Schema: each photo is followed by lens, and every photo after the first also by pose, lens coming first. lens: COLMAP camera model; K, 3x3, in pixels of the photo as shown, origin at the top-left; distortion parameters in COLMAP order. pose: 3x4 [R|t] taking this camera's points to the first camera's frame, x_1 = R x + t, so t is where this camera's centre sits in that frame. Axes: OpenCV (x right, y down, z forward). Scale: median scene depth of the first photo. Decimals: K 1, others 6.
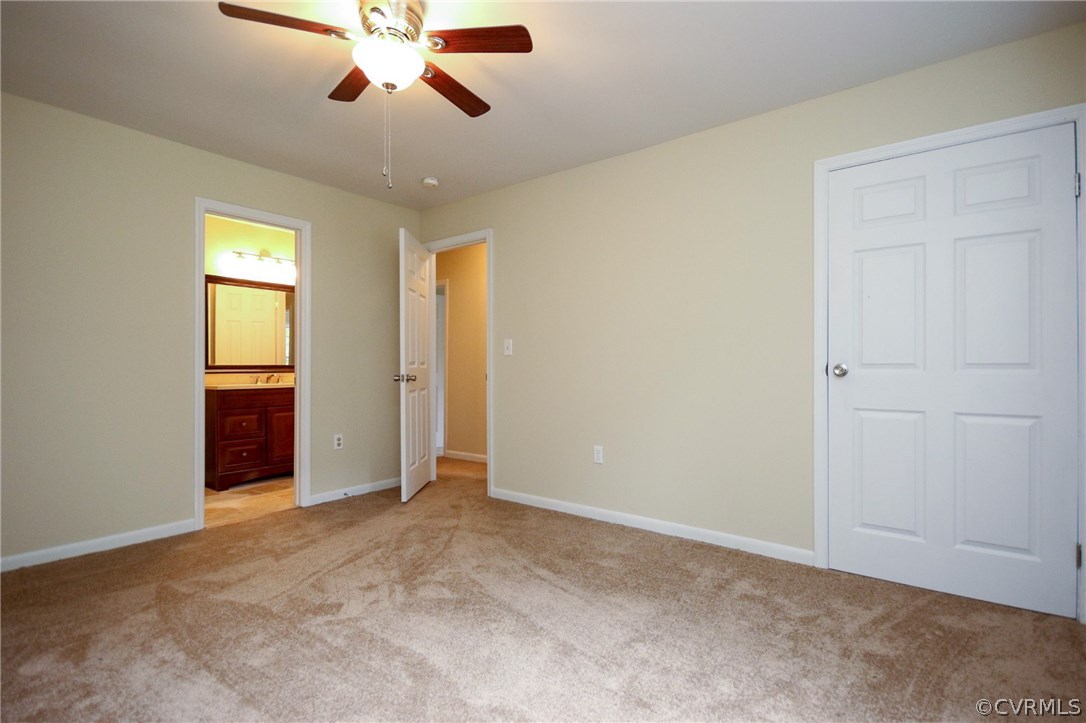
lens RADIAL K [[507.9, 0, 549.2], [0, 507.9, 366.2], [0, 0, 1]] dist [-0.005821, -0.001580]
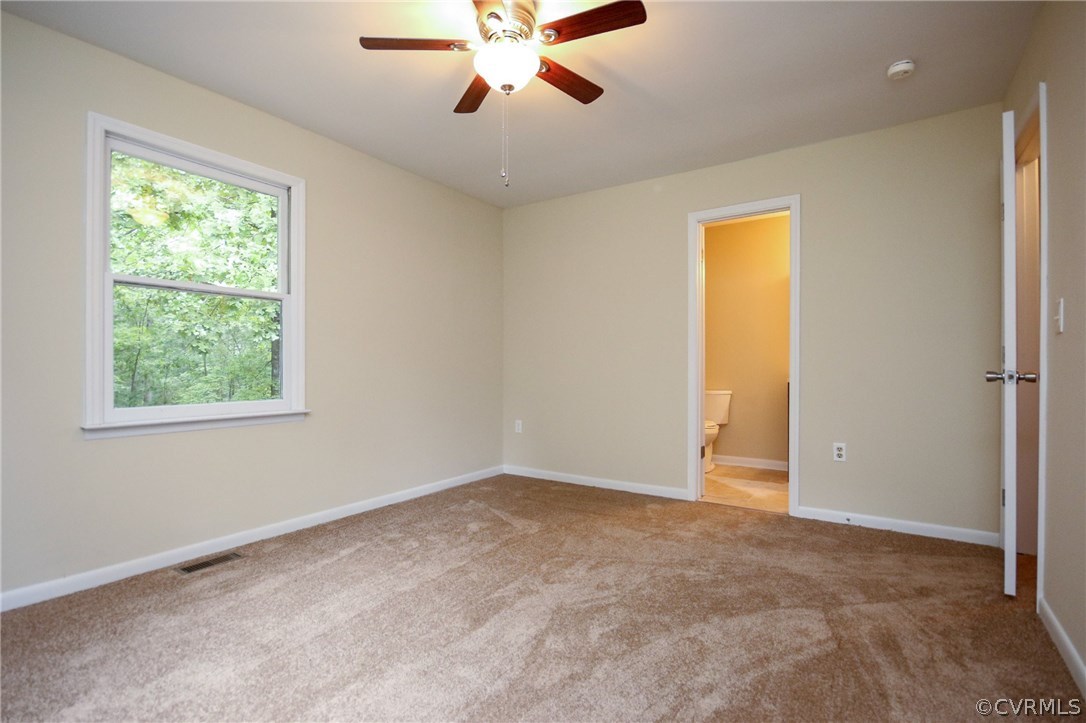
lens RADIAL K [[507.9, 0, 547.5], [0, 507.9, 359.9], [0, 0, 1]] dist [-0.005821, -0.001580]
pose [[0.072284, -0.000969, -0.997384, 0.378308], [0.005077, 0.999987, -0.000604, 0.000483], [0.997371, -0.005020, 0.072288, 0.507773]]
